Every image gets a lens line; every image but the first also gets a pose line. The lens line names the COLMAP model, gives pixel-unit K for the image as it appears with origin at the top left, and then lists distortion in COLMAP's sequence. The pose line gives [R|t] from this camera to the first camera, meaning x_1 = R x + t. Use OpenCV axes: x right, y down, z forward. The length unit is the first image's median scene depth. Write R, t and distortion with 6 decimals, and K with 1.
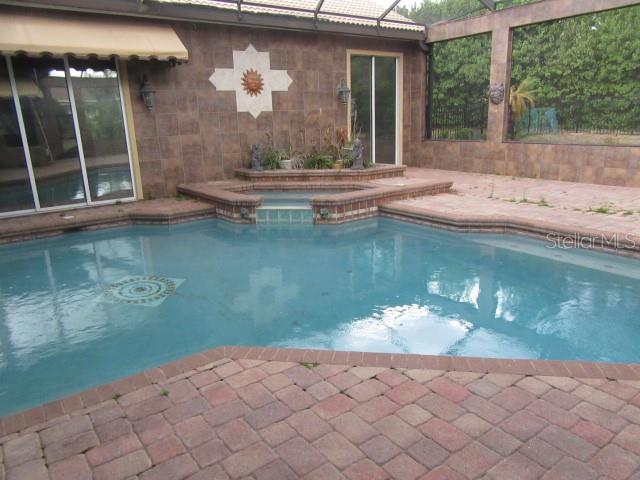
lens RADIAL K [[472.0, 0, 320.2], [0, 472.0, 241.3], [0, 0, 1]] dist [-0.017612, 0.020771]
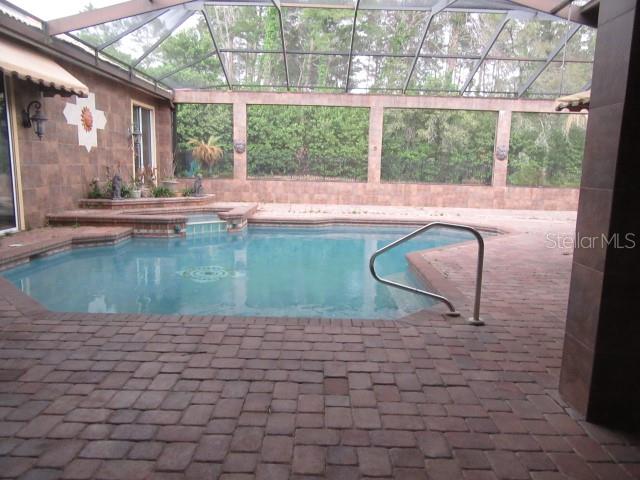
lens RADIAL K [[472.0, 0, 319.6], [0, 472.0, 239.4], [0, 0, 1]] dist [-0.017612, 0.020771]
pose [[0.592690, -0.081994, 0.801246, -0.692349], [0.167839, 0.985539, -0.023299, 0.043418], [-0.787749, 0.148289, 0.597881, -0.012087]]
